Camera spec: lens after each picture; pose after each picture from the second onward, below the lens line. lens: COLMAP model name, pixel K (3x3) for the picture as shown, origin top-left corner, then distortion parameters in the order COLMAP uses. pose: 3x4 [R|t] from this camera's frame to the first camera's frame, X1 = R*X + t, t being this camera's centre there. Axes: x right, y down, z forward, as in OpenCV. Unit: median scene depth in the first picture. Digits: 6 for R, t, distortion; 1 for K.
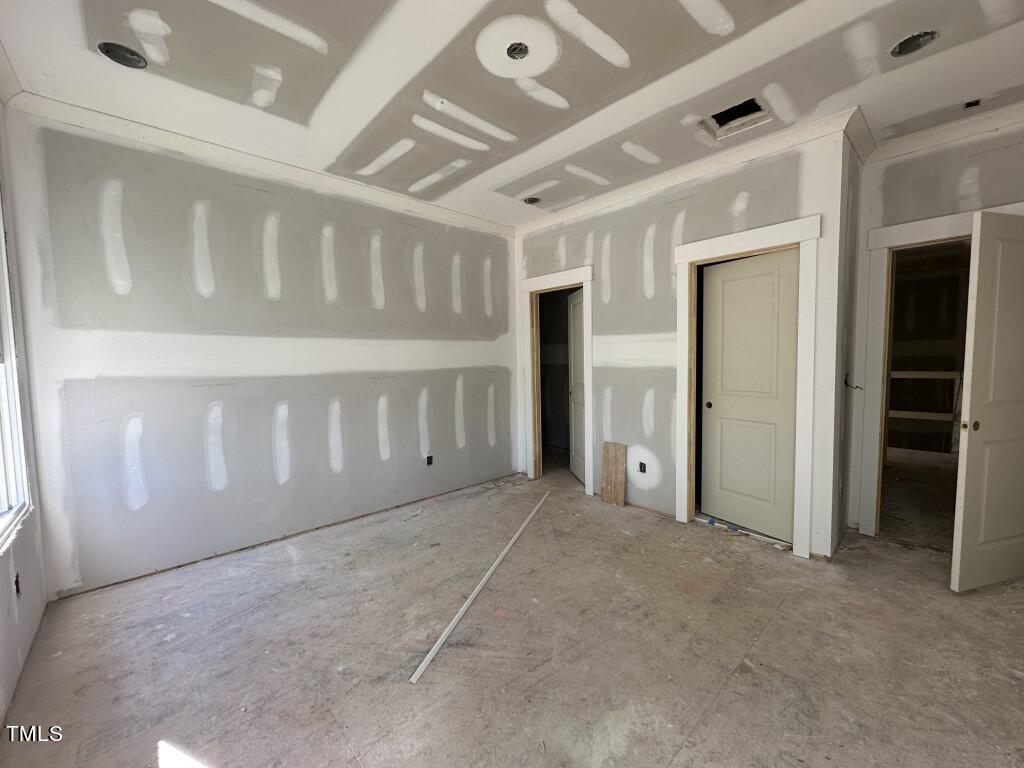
lens RADIAL K [[406.4, 0, 510.5], [0, 406.4, 382.7], [0, 0, 1]] dist [-0.004012, 0.000123]
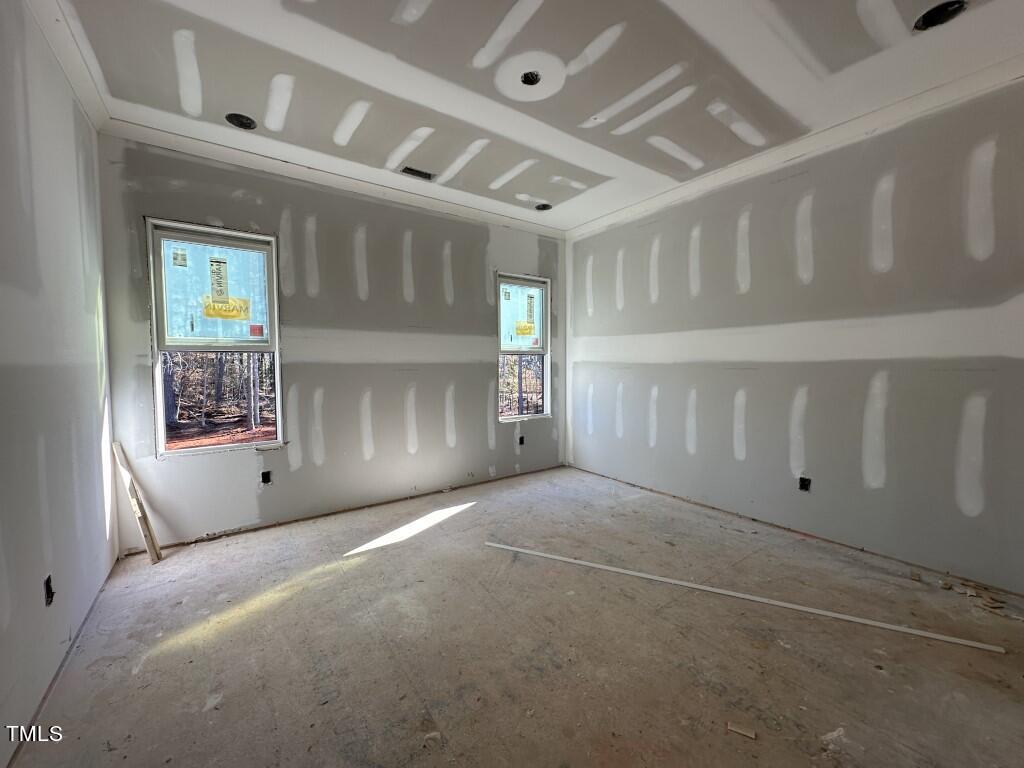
lens RADIAL K [[406.4, 0, 511.0], [0, 406.4, 382.2], [0, 0, 1]] dist [-0.004012, 0.000123]
pose [[-0.119055, 0.060989, -0.991013, 0.822782], [-0.050686, 0.996437, 0.067412, -0.022773], [0.991593, 0.058256, -0.115540, 0.762004]]
